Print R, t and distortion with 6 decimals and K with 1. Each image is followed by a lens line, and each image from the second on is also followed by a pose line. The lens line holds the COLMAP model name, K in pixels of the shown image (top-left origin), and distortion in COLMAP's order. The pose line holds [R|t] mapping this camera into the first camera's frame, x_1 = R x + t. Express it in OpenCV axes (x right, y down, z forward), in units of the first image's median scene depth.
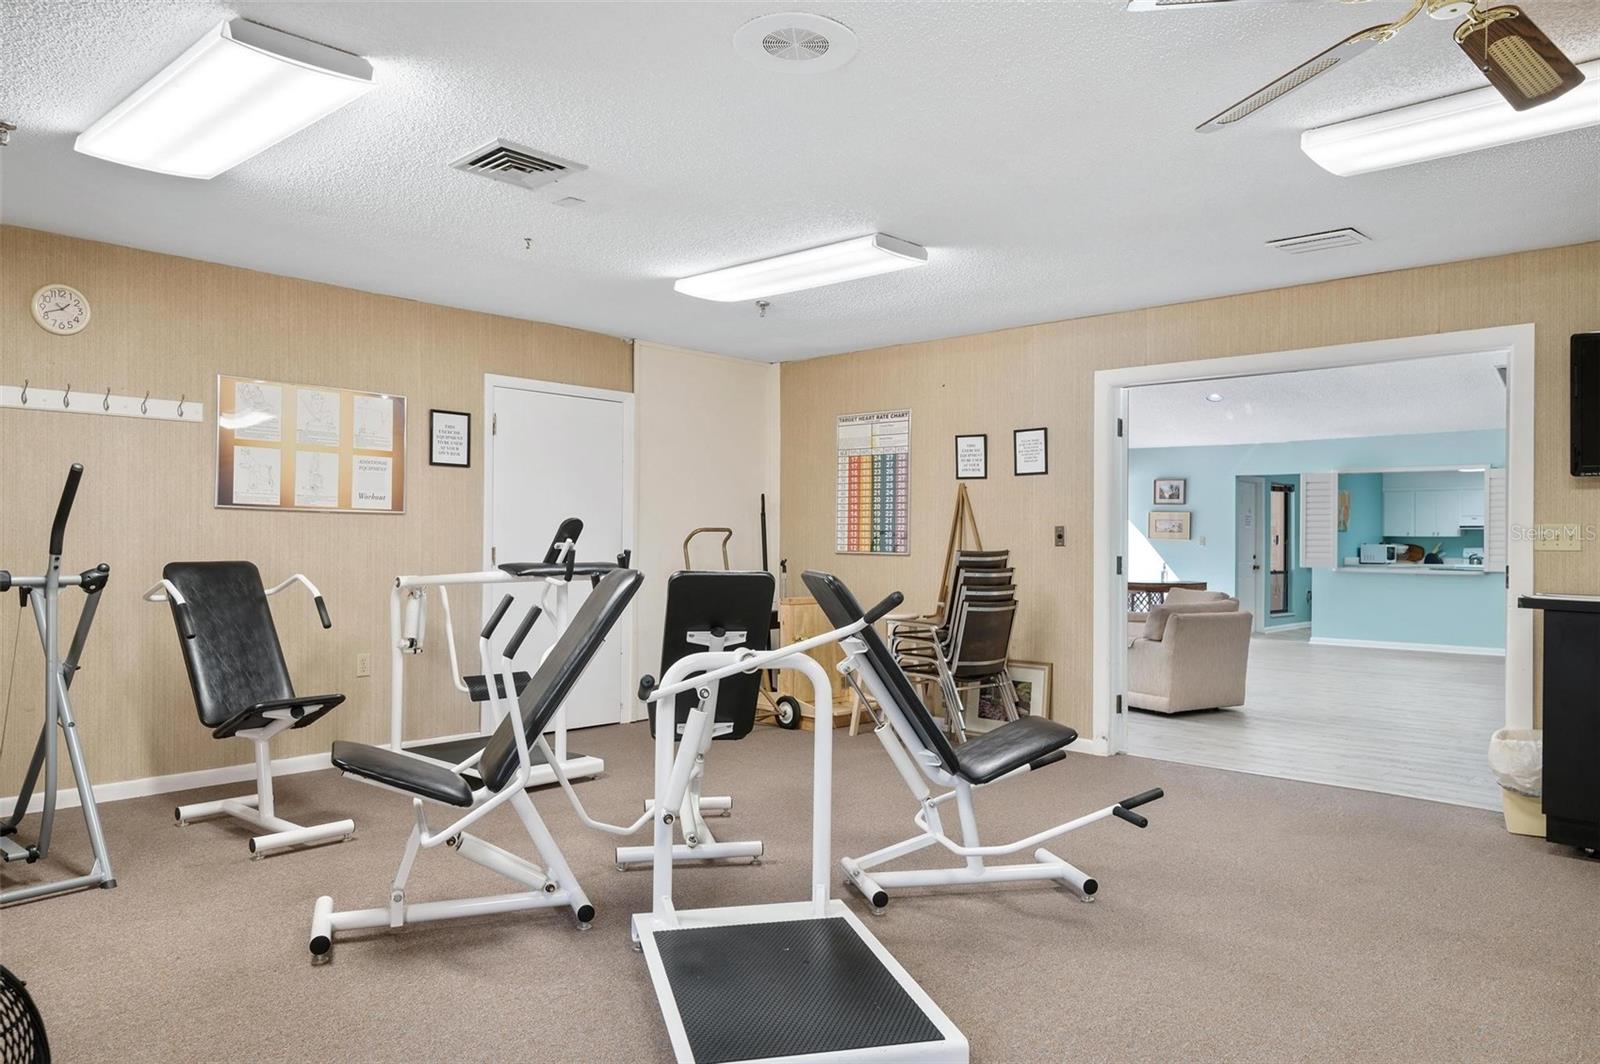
lens RADIAL K [[1076.0, 0, 800.0], [0, 1076.0, 532.0], [0, 0, 1]] dist [0.036746, 0.000612]
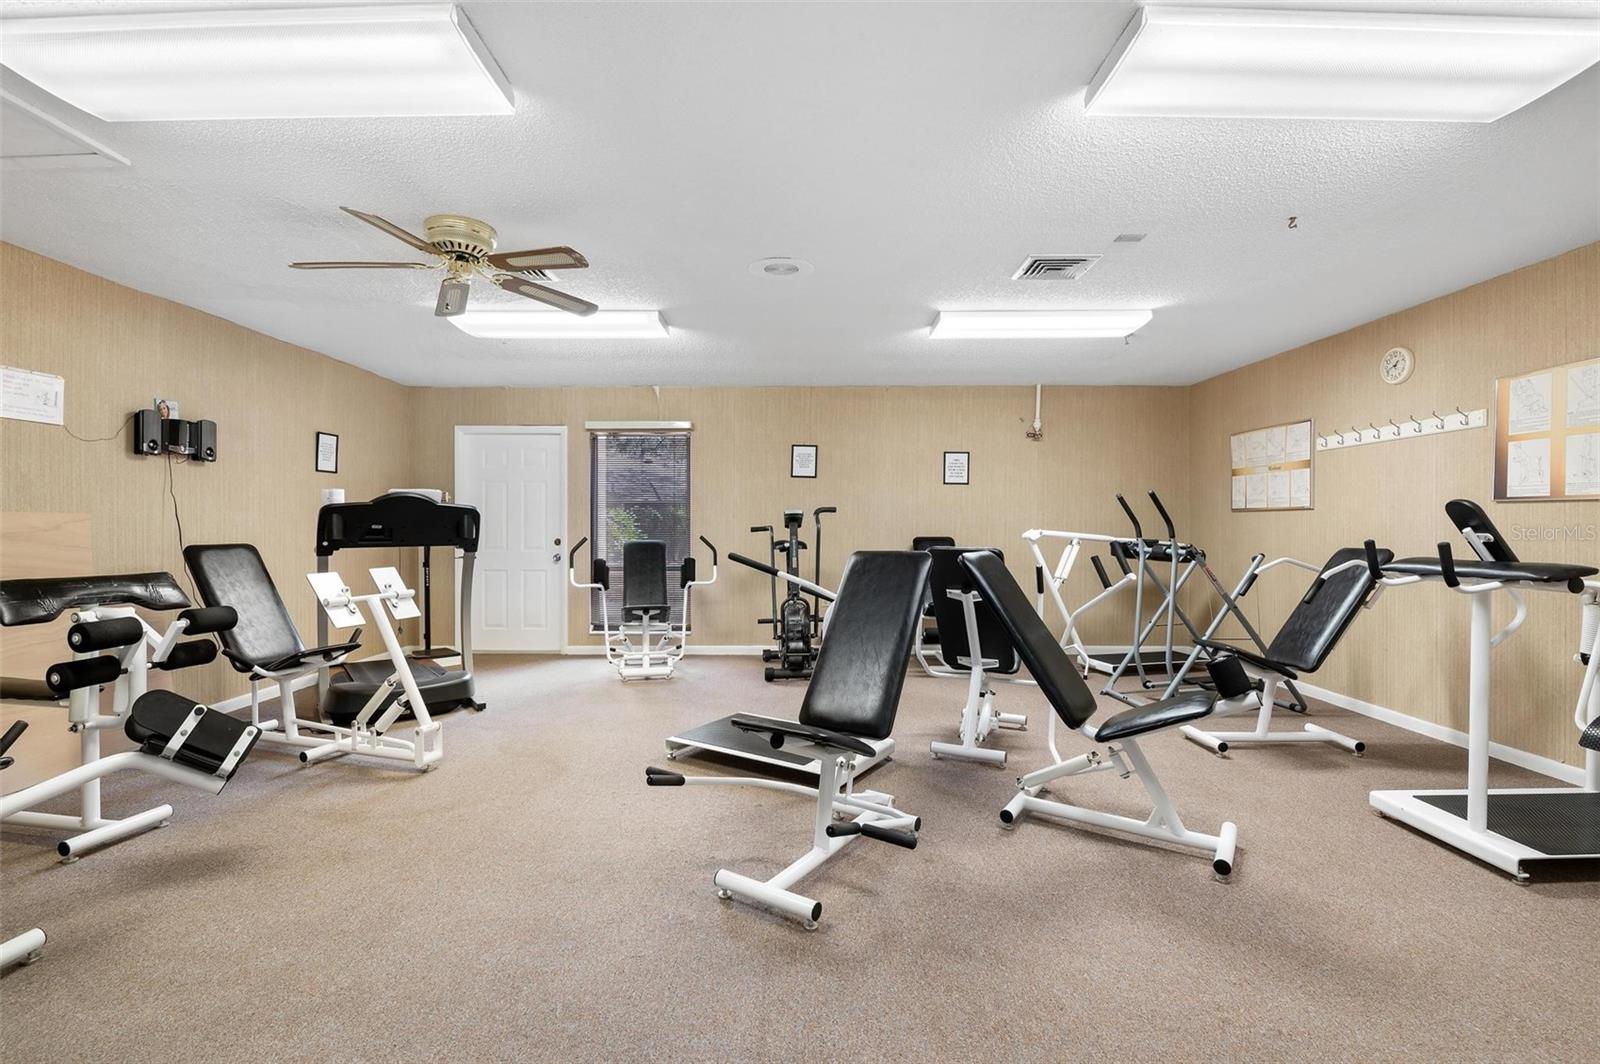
lens RADIAL K [[687.5, 0, 800.0], [0, 687.5, 532.0], [0, 0, 1]] dist [-0.014899, -0.000068]
pose [[-0.729640, -0.004556, -0.683816, 0.667667], [-0.001734, 0.999987, -0.004813, 0.018499], [0.683829, -0.002326, -0.729638, 1.578887]]
